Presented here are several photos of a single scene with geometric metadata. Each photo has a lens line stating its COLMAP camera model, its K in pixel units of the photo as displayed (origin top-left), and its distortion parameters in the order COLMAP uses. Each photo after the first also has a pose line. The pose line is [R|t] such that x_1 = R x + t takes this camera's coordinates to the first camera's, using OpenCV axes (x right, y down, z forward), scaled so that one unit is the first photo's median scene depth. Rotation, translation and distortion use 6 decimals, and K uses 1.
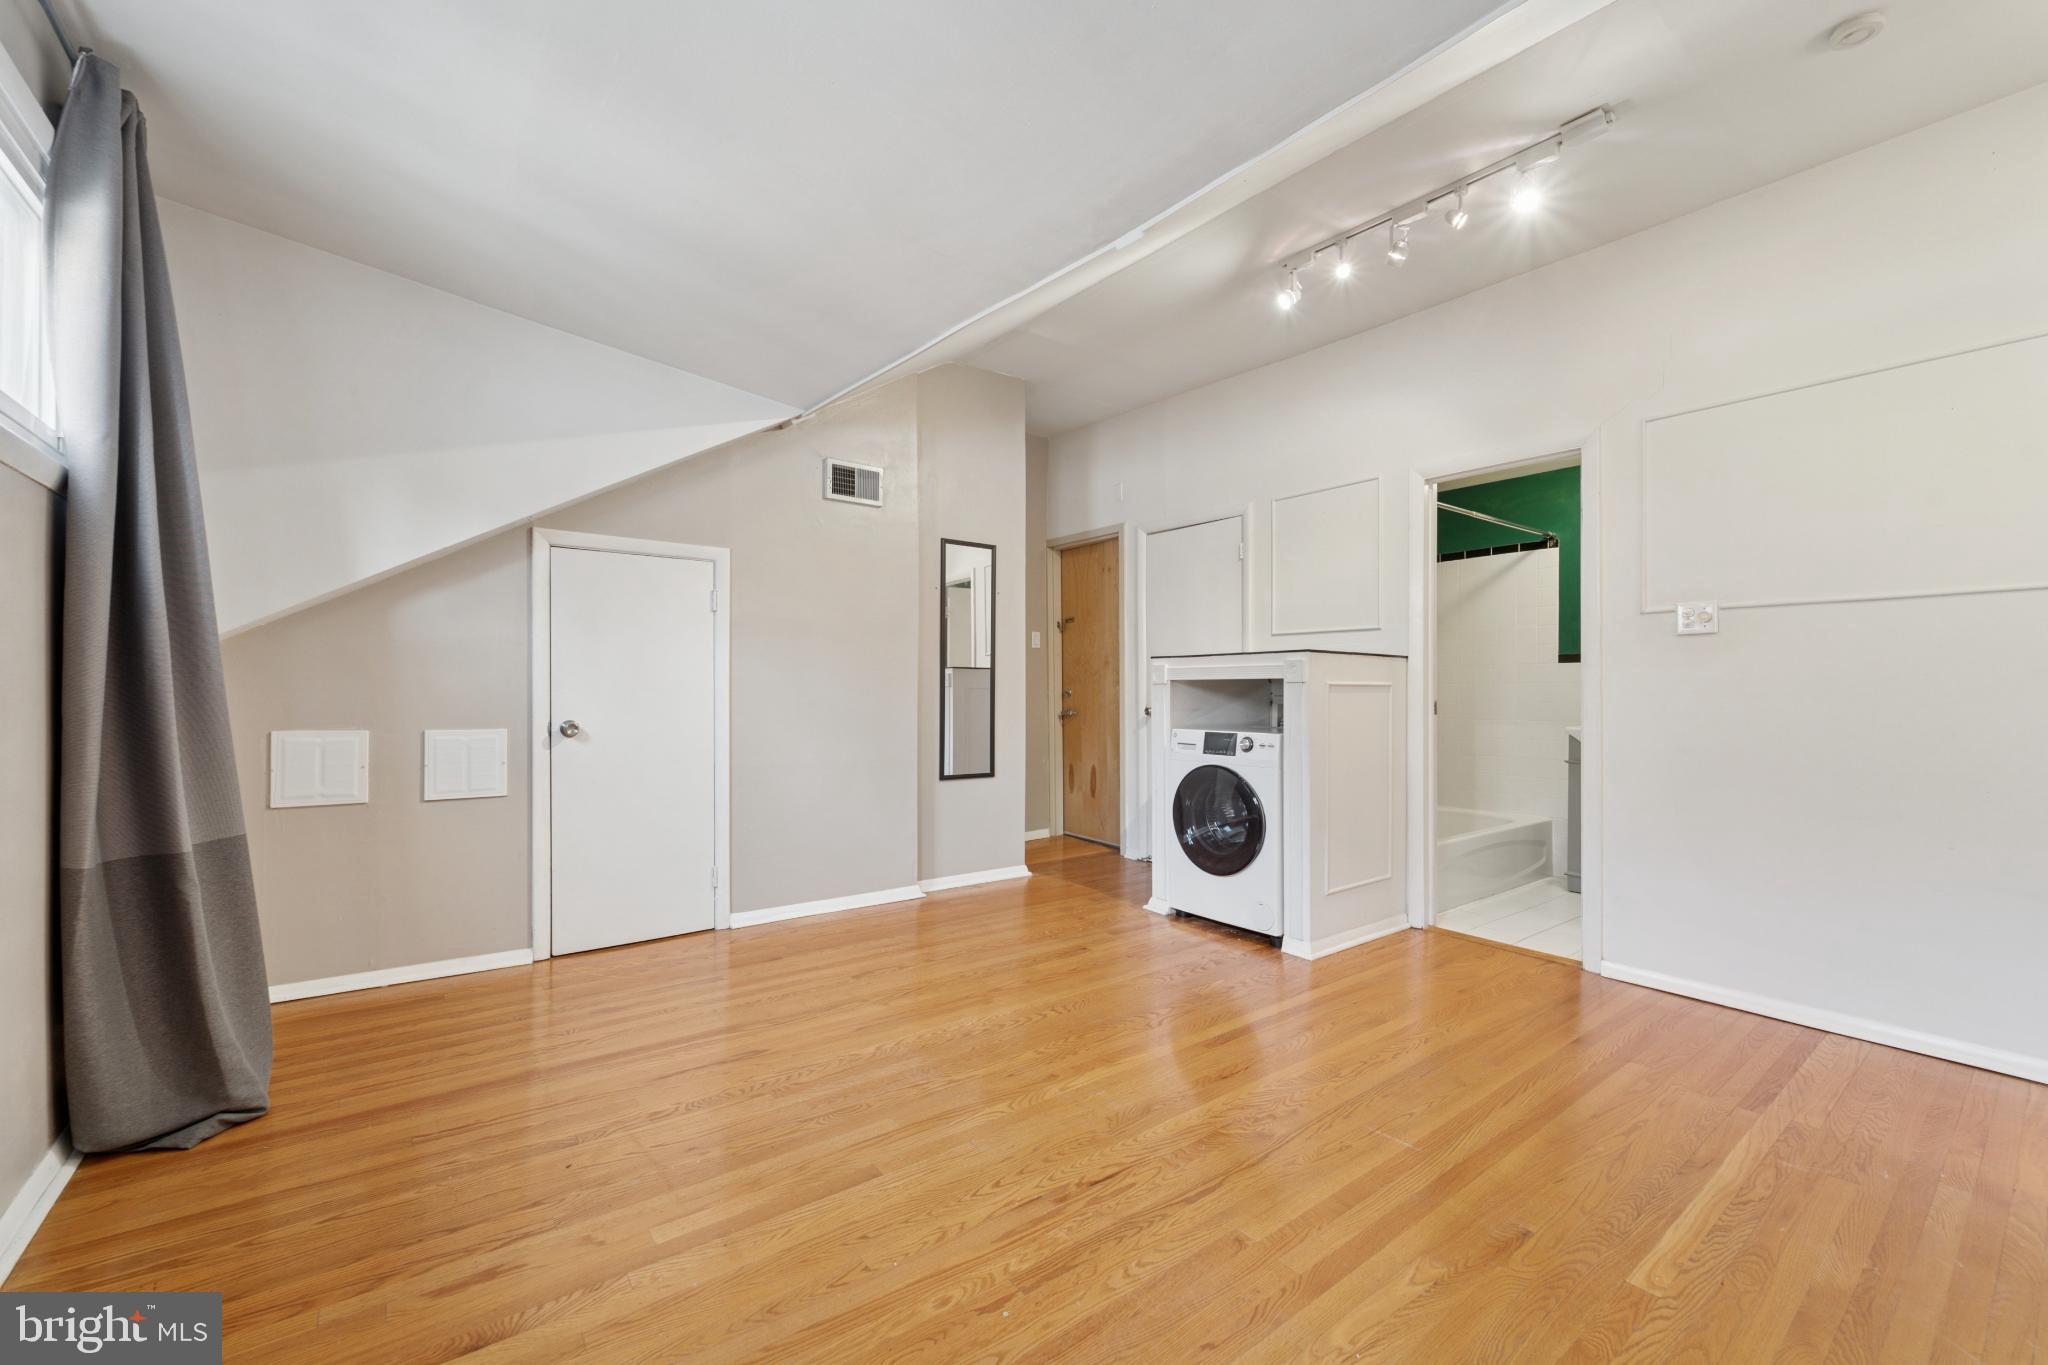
lens RADIAL K [[821.9, 0, 1023.3], [0, 821.9, 691.6], [0, 0, 1]] dist [-0.004441, -0.001105]
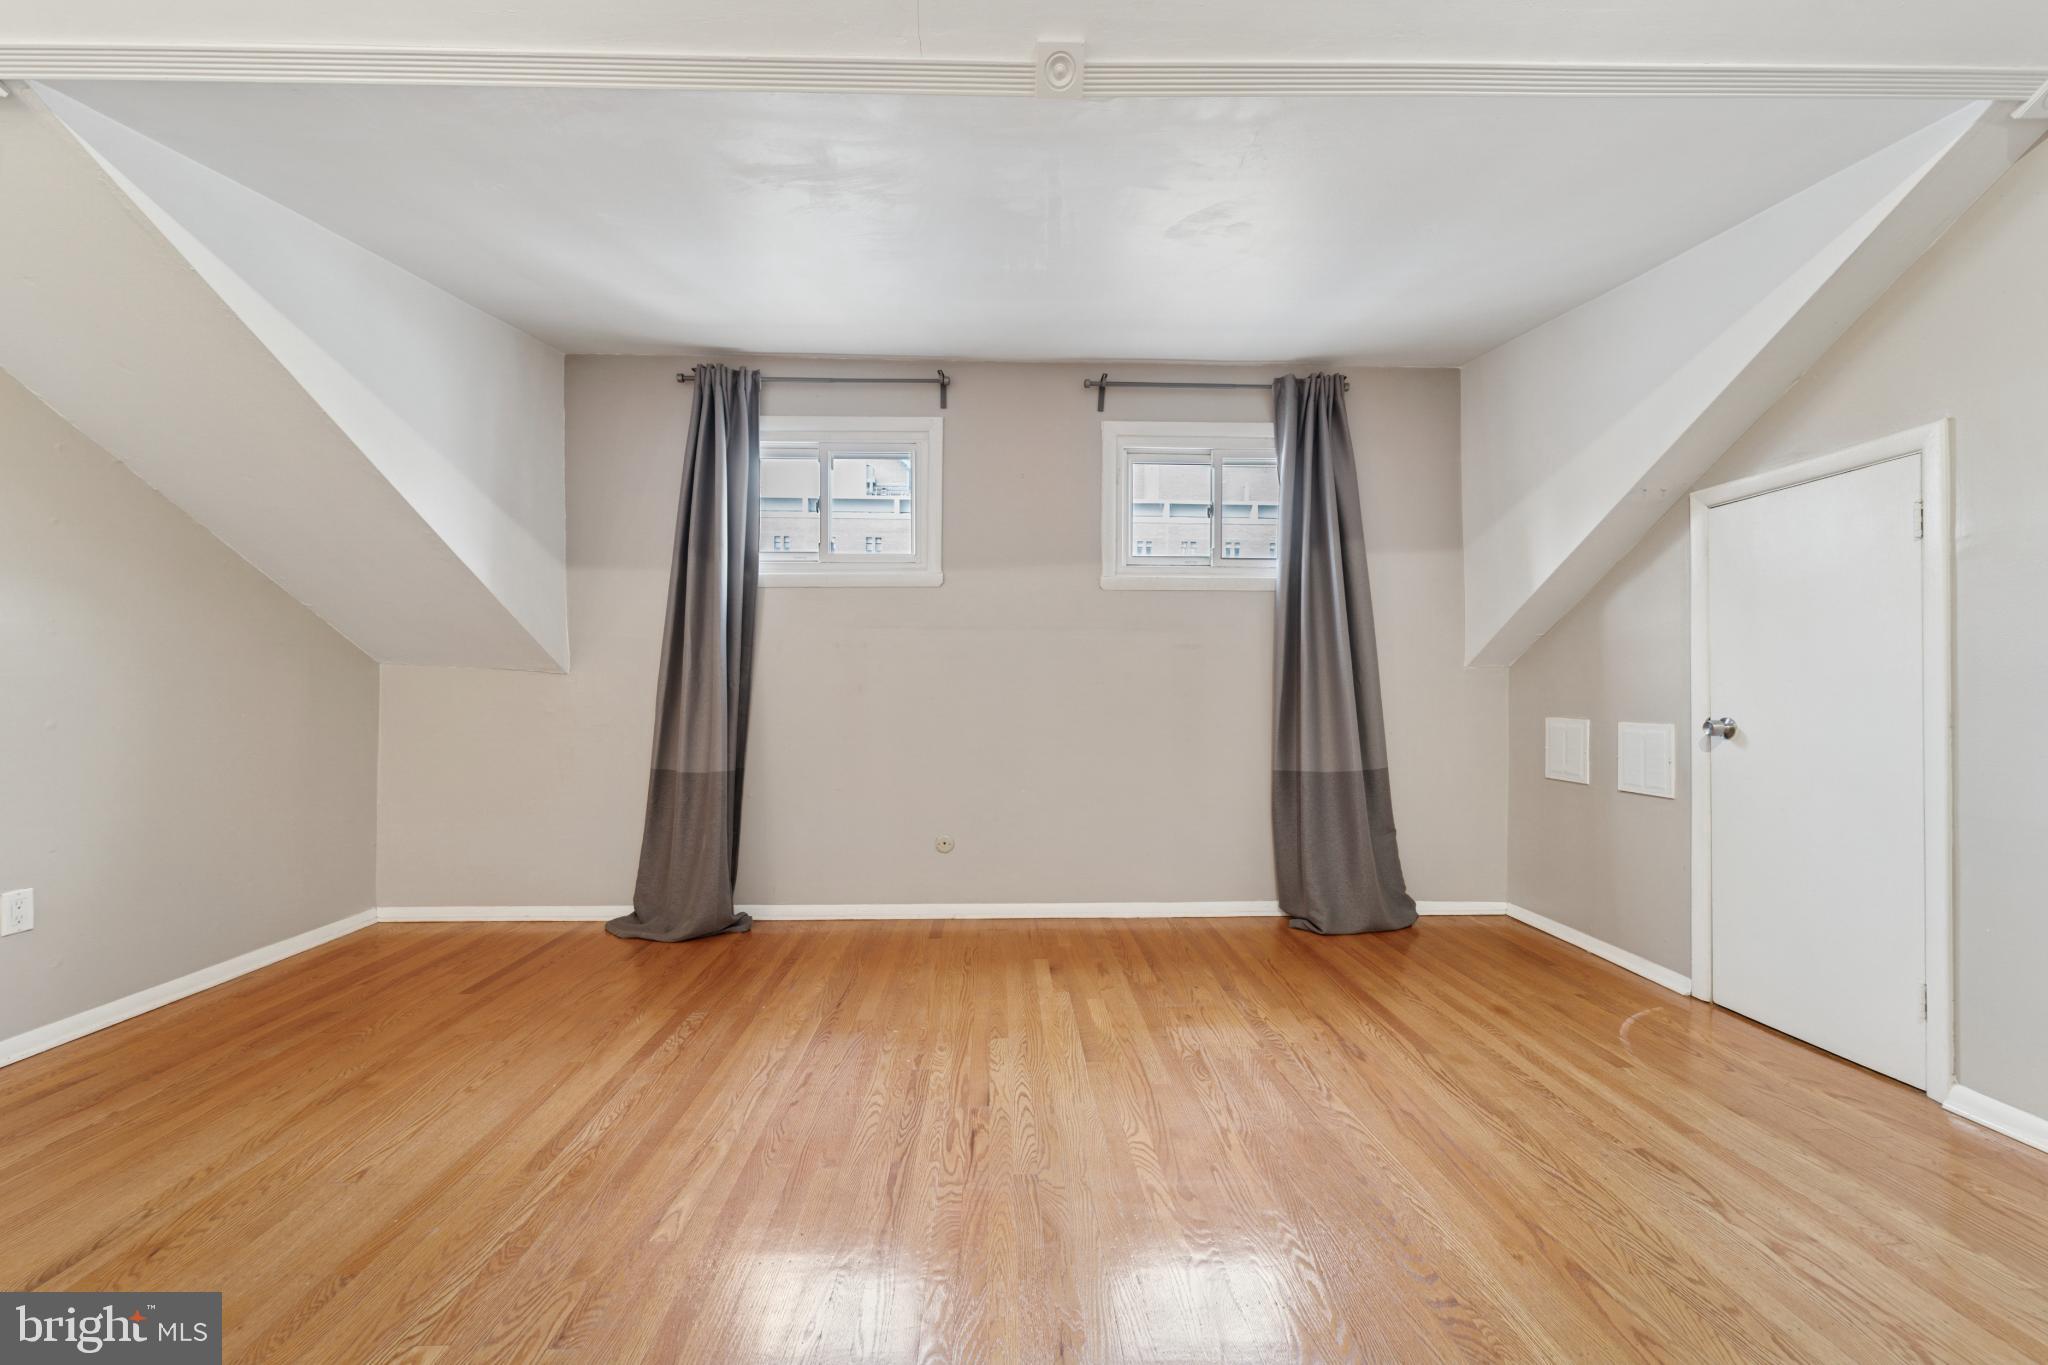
lens RADIAL K [[821.9, 0, 1025.1], [0, 821.9, 689.9], [0, 0, 1]] dist [-0.004441, -0.001105]
pose [[-0.576880, -0.012229, -0.816738, 0.517123], [-0.005362, 0.999923, -0.011184, 0.021882], [0.816811, -0.002073, -0.576901, 0.936444]]
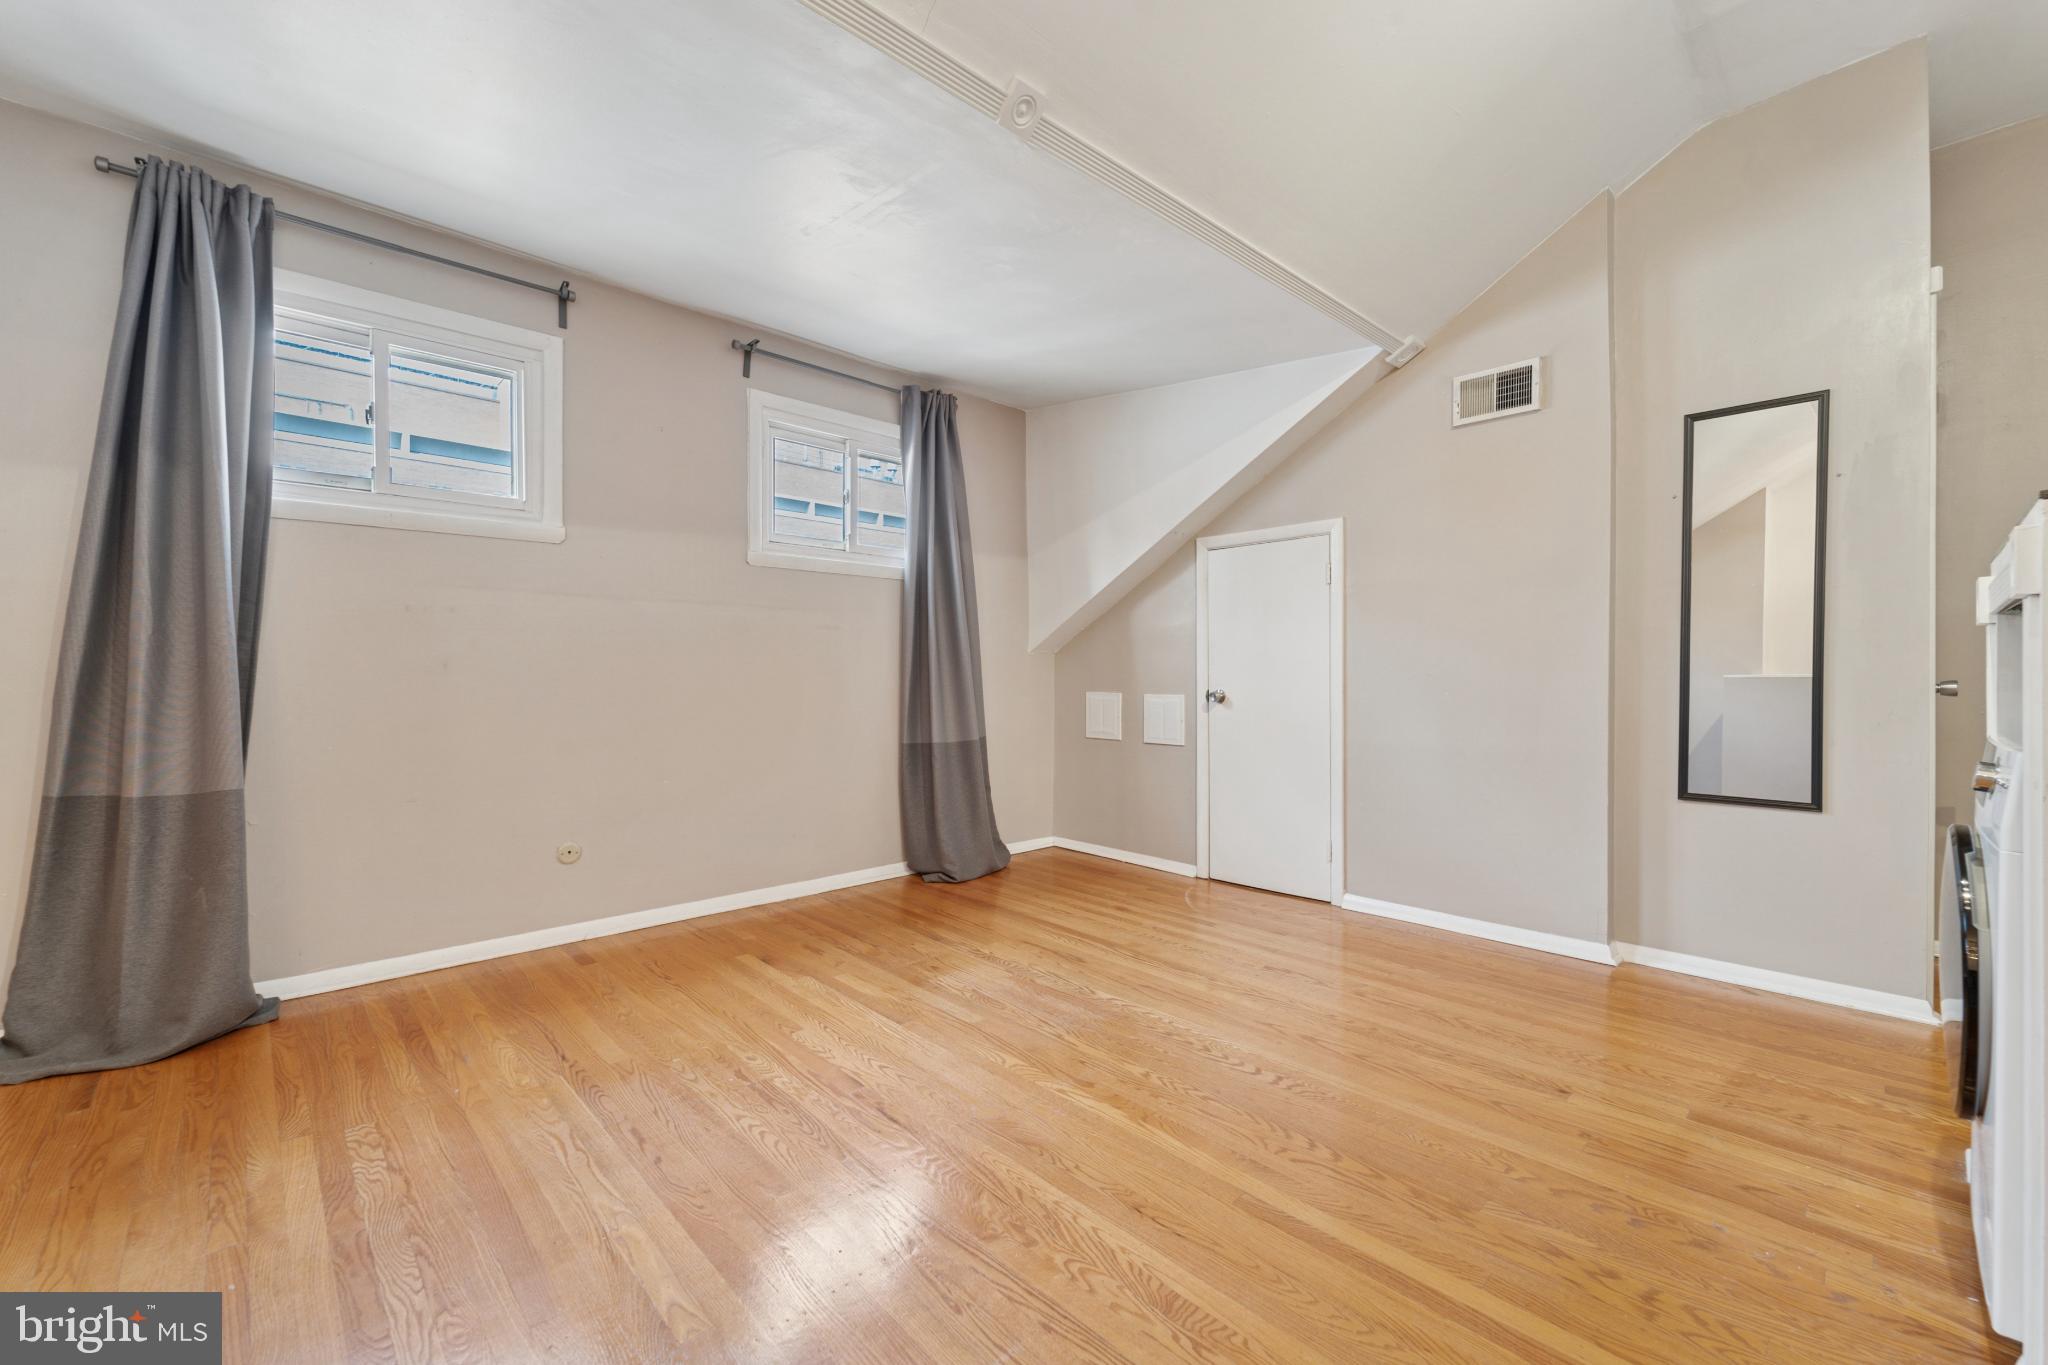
lens RADIAL K [[821.9, 0, 1028.0], [0, 821.9, 681.9], [0, 0, 1]] dist [-0.004441, -0.001105]
pose [[0.112765, 0.000974, -0.993621, 0.654863], [-0.000373, 0.999999, 0.000938, 0.023735], [0.993622, 0.000265, 0.112765, 0.600808]]
